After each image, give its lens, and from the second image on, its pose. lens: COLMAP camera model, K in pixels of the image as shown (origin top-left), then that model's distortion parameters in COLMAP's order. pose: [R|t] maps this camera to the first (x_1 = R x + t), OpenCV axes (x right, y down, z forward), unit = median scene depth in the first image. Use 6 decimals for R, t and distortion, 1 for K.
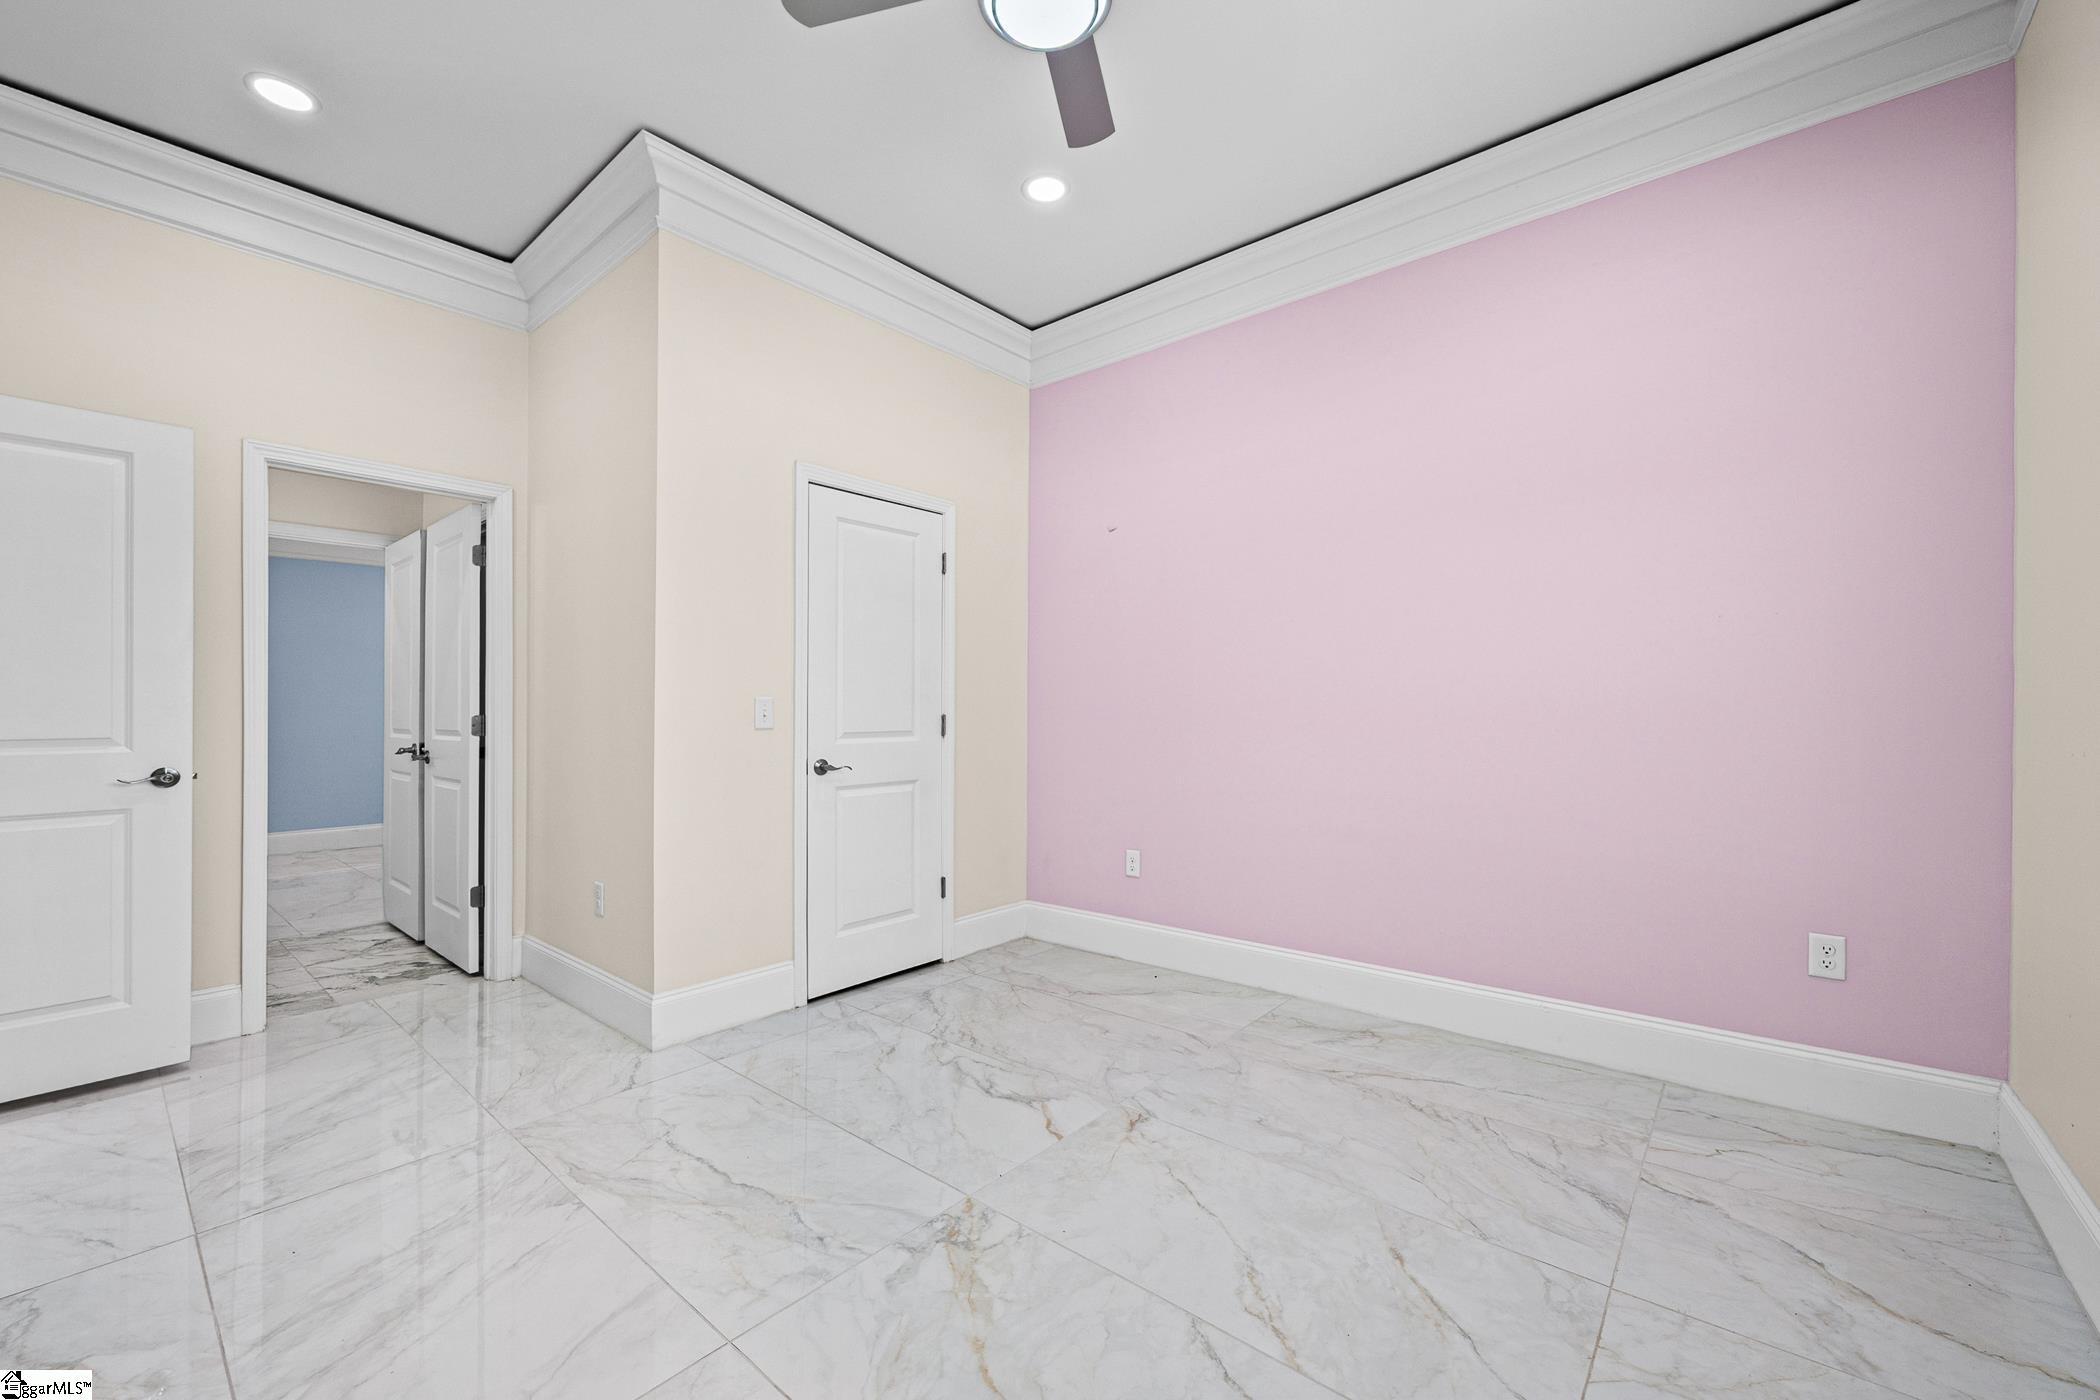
lens RADIAL K [[848.7, 0, 1062.0], [0, 848.7, 703.5], [0, 0, 1]] dist [0.000577, -0.000595]
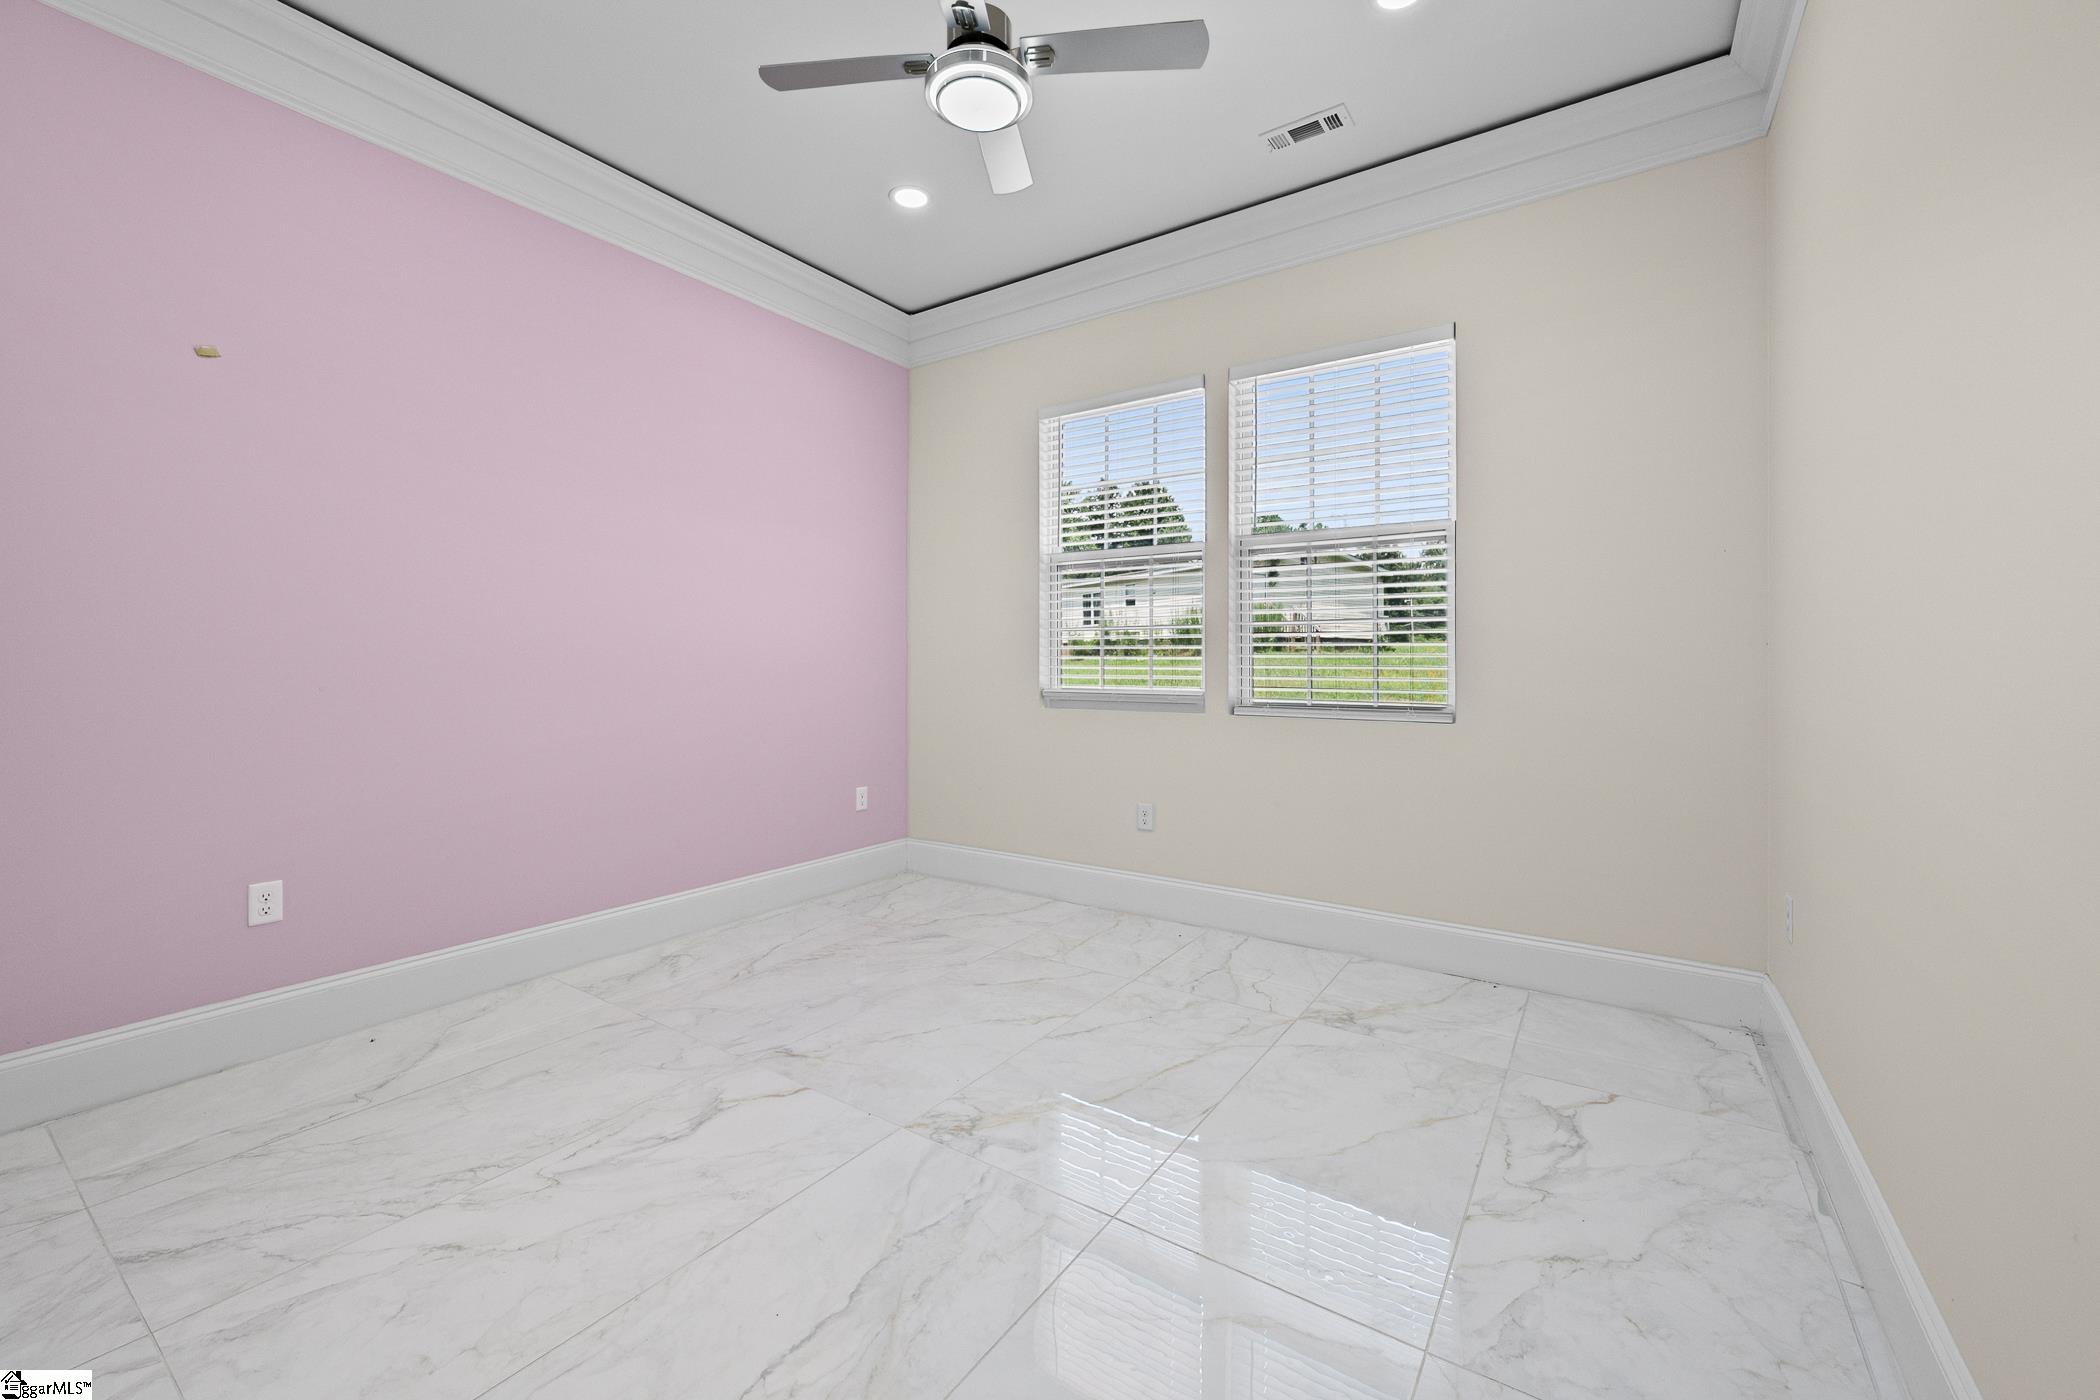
lens RADIAL K [[848.7, 0, 1049.0], [0, 848.7, 692.8], [0, 0, 1]] dist [0.000577, -0.000595]
pose [[-0.117457, -0.025344, 0.992754, -0.916533], [-0.015814, 0.999595, 0.023647, 0.011652], [-0.992952, -0.012922, -0.117811, 0.750179]]
